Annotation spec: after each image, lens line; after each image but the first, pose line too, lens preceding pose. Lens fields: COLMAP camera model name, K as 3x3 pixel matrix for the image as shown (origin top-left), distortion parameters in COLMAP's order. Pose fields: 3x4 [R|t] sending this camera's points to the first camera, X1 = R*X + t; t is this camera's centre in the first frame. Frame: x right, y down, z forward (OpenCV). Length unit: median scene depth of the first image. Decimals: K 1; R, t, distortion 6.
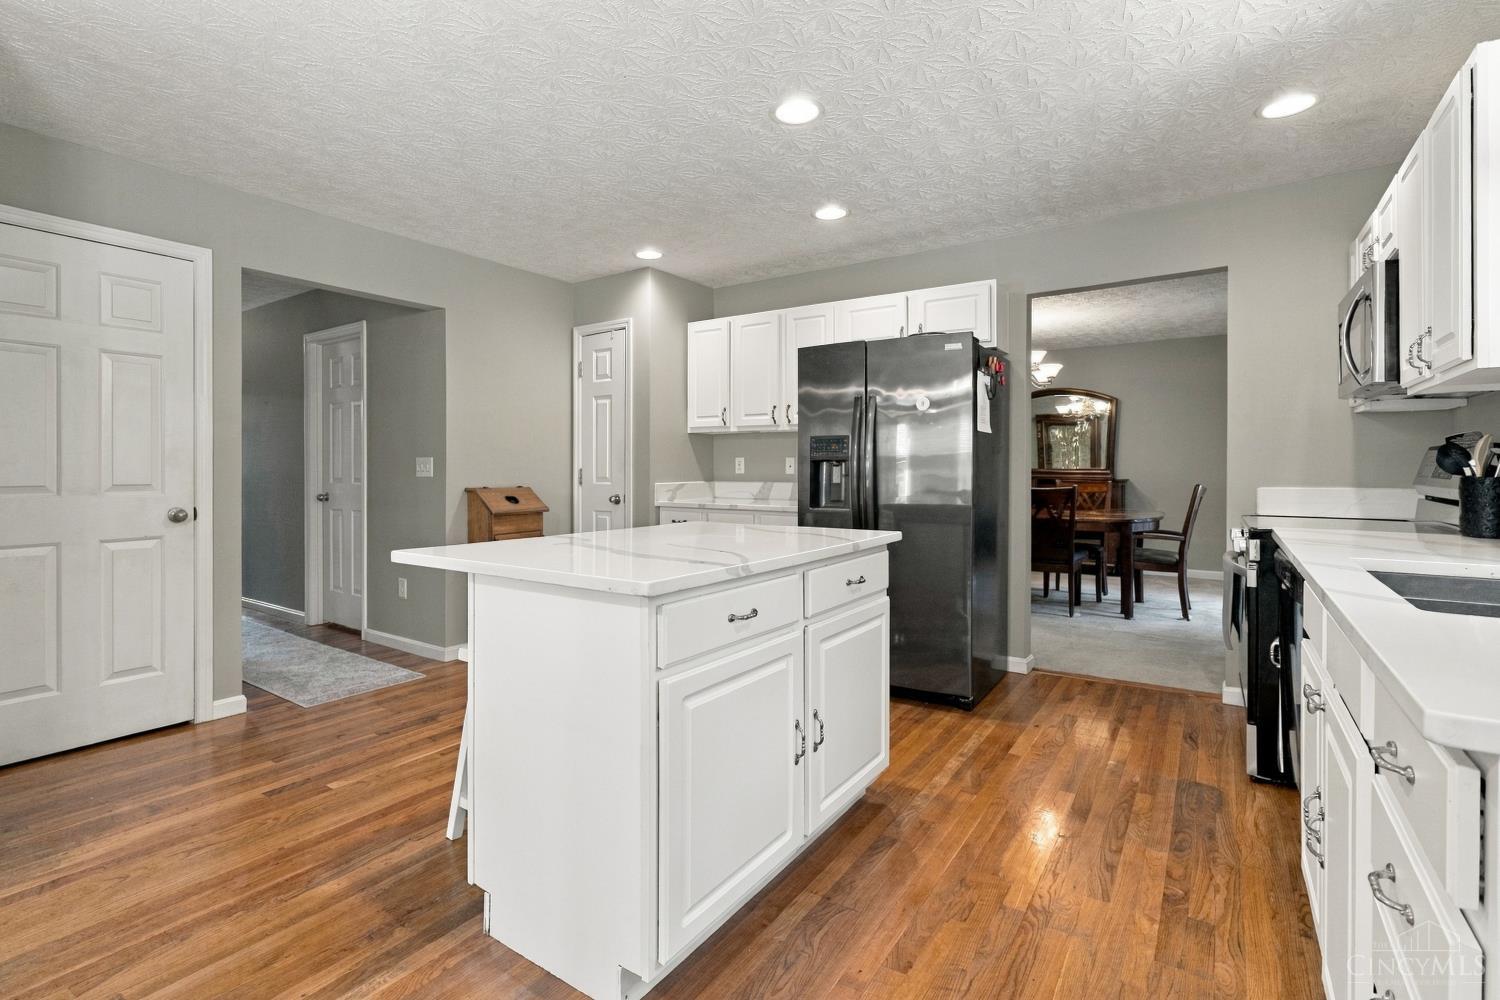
lens RADIAL K [[713.0, 0, 720.7], [0, 713.0, 466.1], [0, 0, 1]] dist [-0.001249, 0.000595]
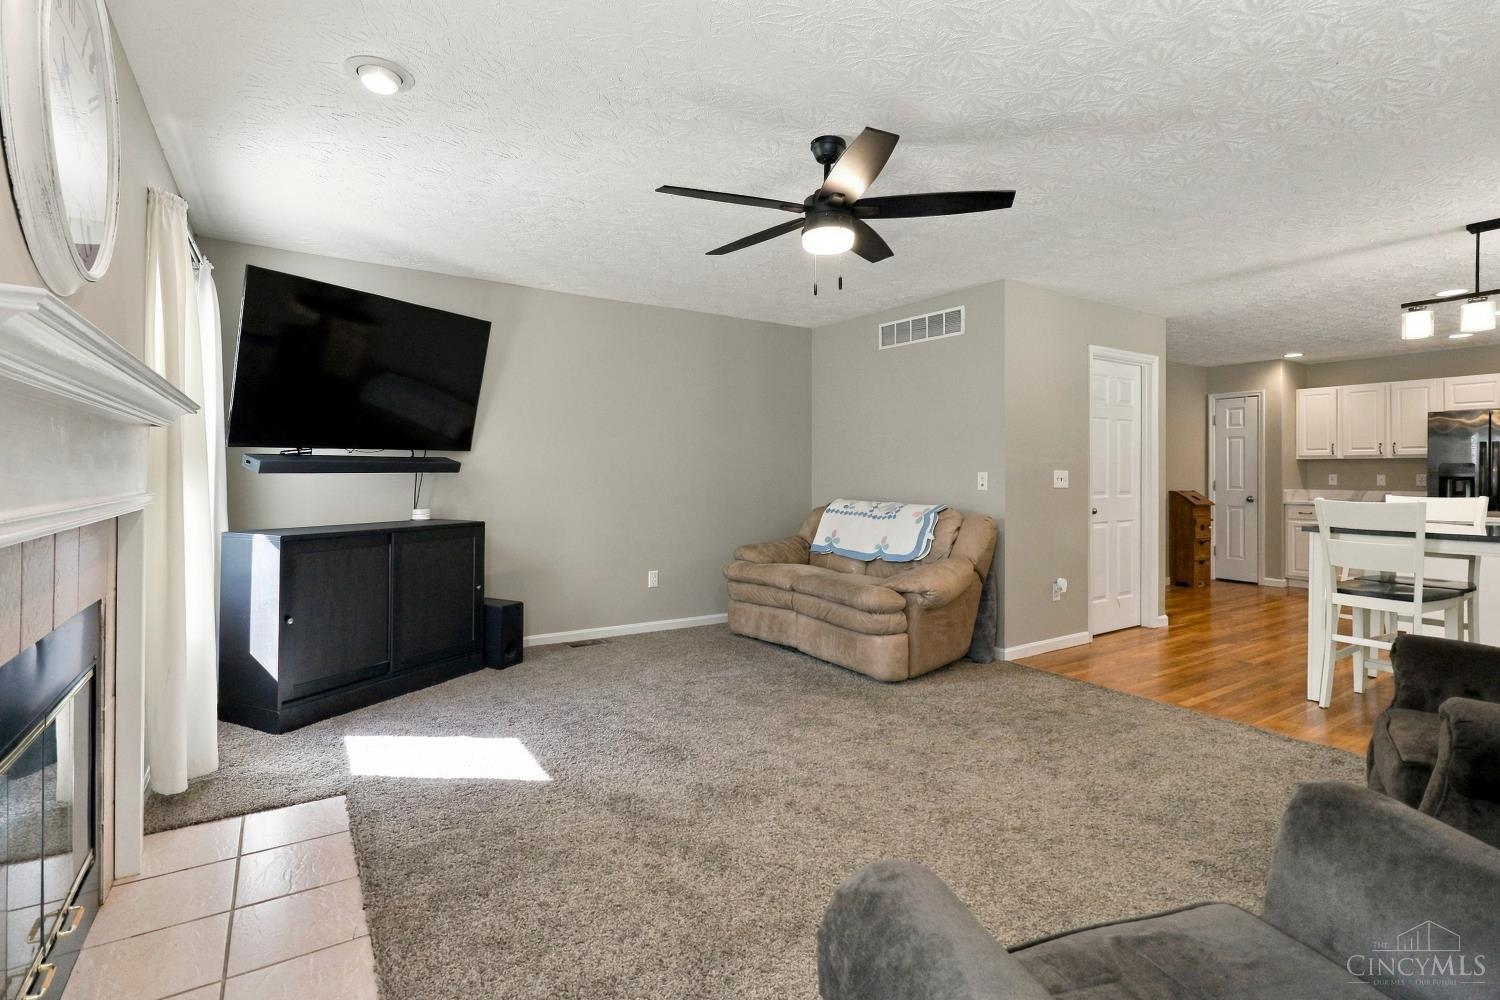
lens RADIAL K [[702.2, 0, 741.6], [0, 702.2, 466.5], [0, 0, 1]] dist [-0.002323, 0.000556]
pose [[0.927668, 0.000242, -0.373407, -0.643169], [-0.005071, 0.999916, -0.011948, -0.004881], [0.373372, 0.012978, 0.927591, -0.959543]]
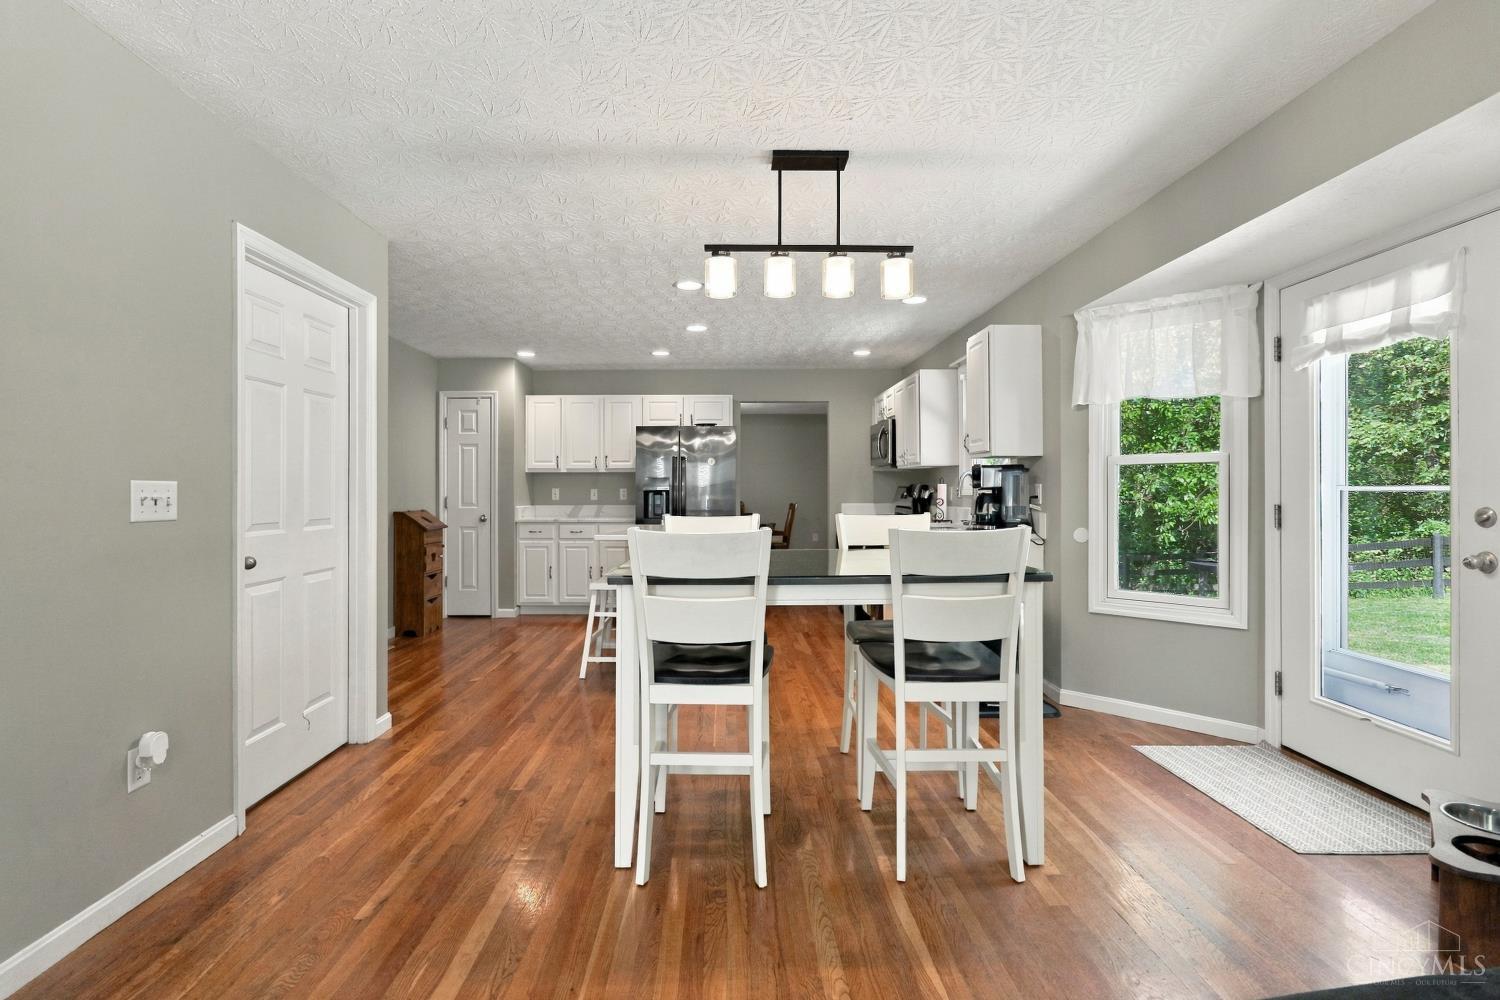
lens RADIAL K [[699.1, 0, 721.7], [0, 699.1, 490.4], [0, 0, 1]] dist [0.000493, 0.001032]
pose [[0.824010, -0.001587, 0.566573, -0.550544], [0.002959, 0.999994, -0.001503, -0.005784], [-0.566568, 0.002915, 0.824010, -0.411553]]
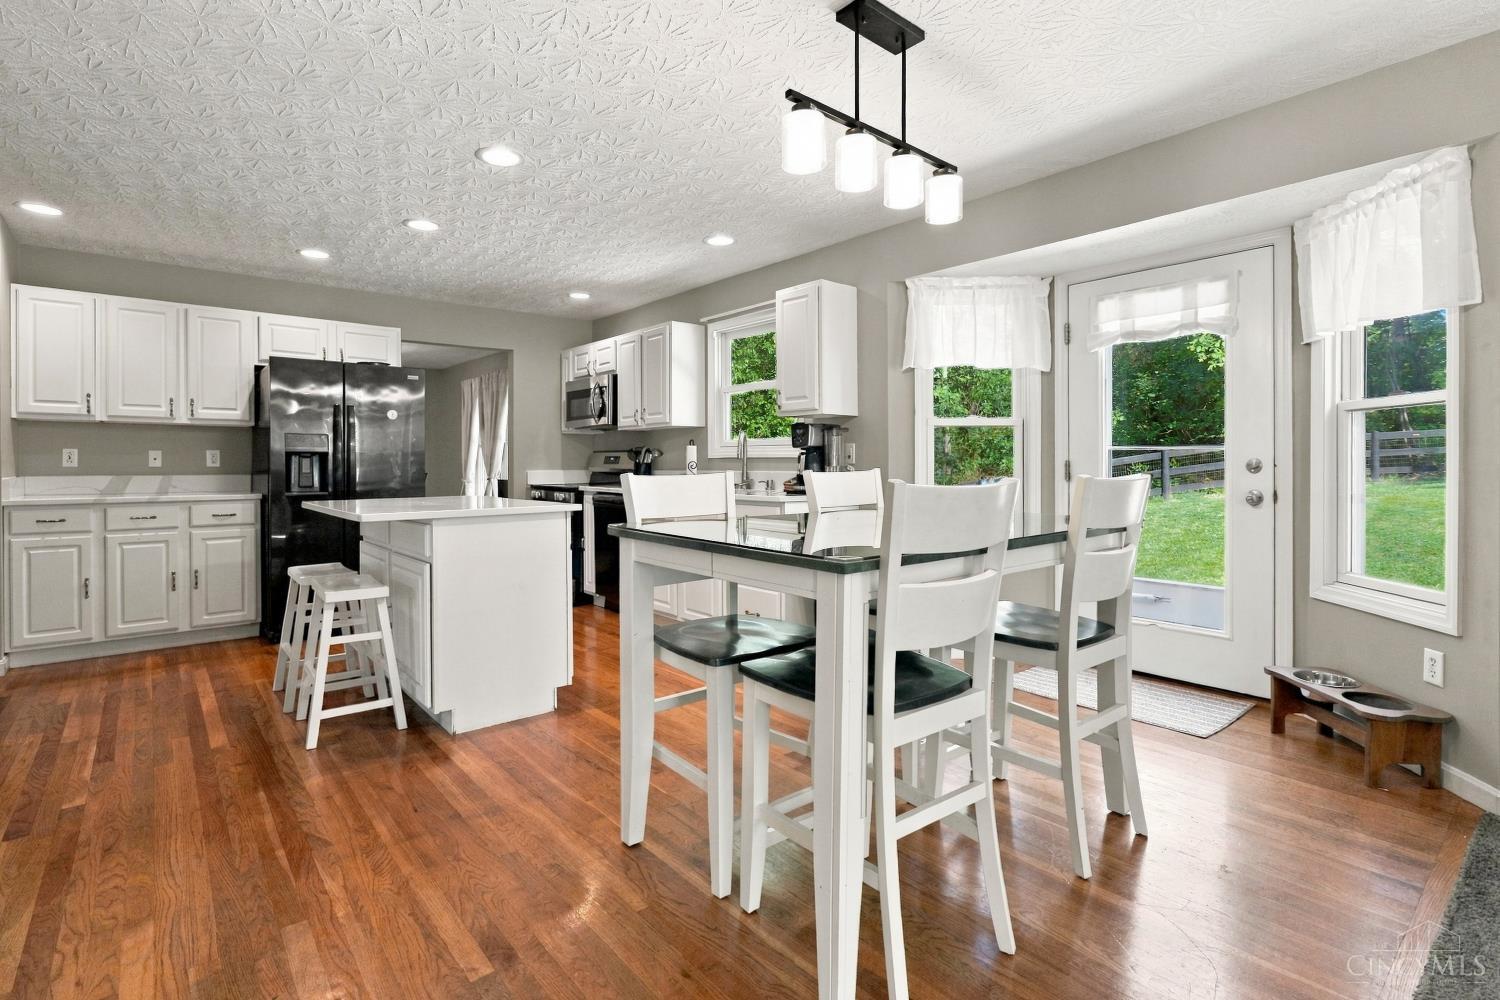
lens RADIAL K [[713.0, 0, 720.7], [0, 713.0, 466.1], [0, 0, 1]] dist [-0.001249, 0.000595]
pose [[0.280614, -0.003554, 0.959814, -0.643861], [0.002968, 0.999992, 0.002835, 0.010095], [-0.959816, 0.002053, 0.280622, -0.020985]]
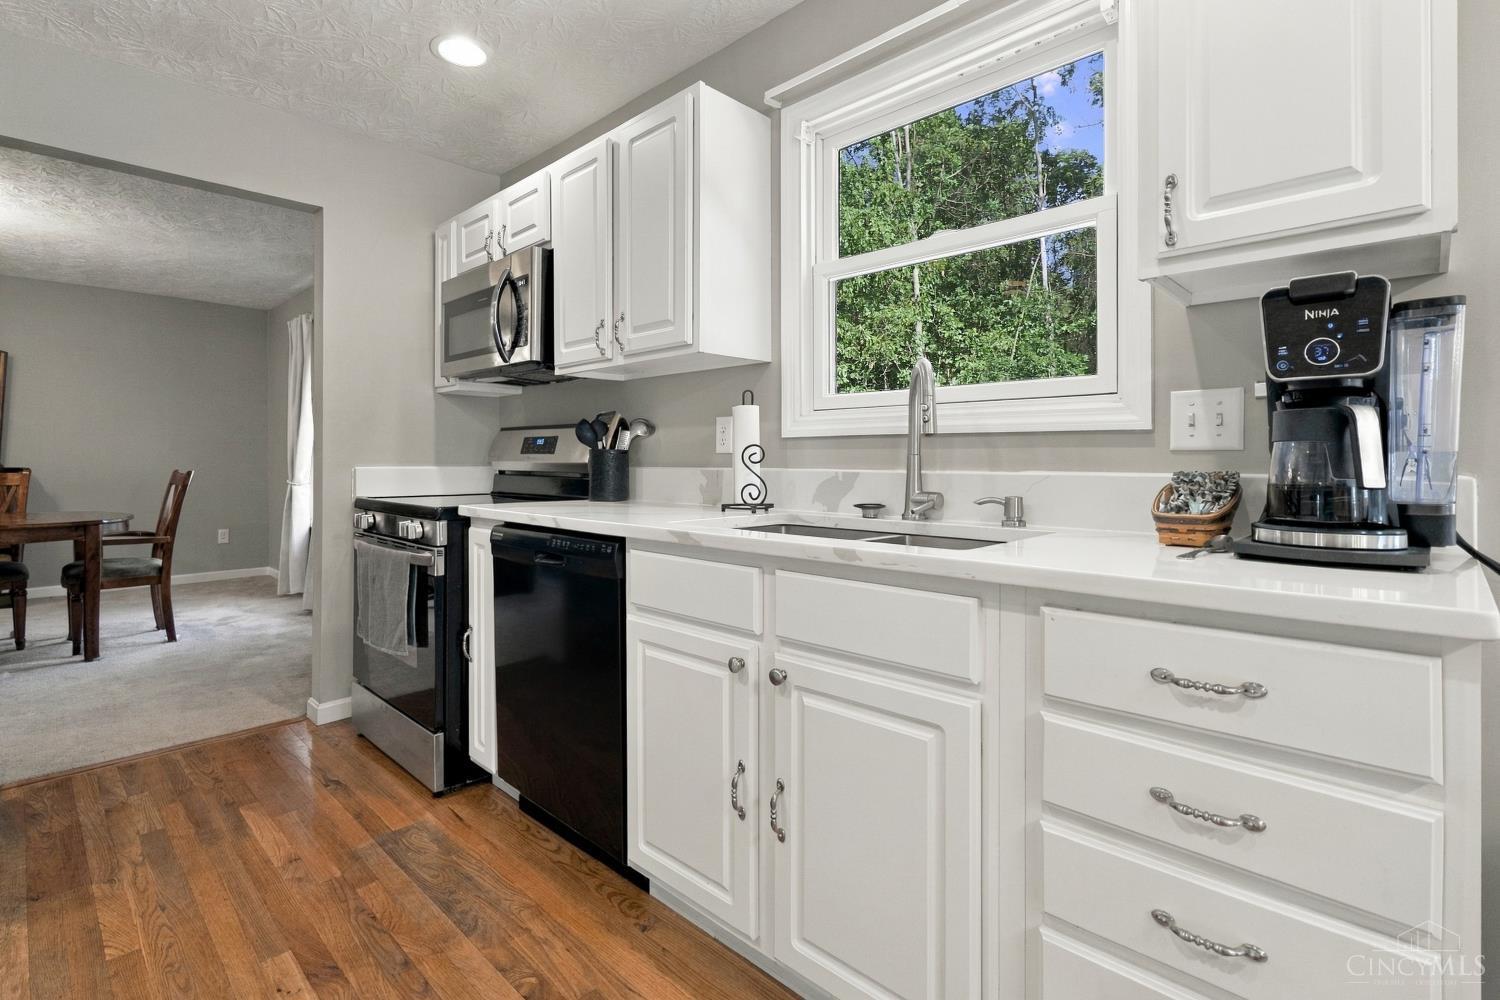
lens RADIAL K [[702.2, 0, 741.6], [0, 702.2, 466.5], [0, 0, 1]] dist [-0.002323, 0.000556]
pose [[0.162363, -0.006808, 0.986708, -0.023471], [-0.000032, 0.999976, 0.006905, 0.015644], [-0.986731, -0.001152, 0.162359, 0.264136]]
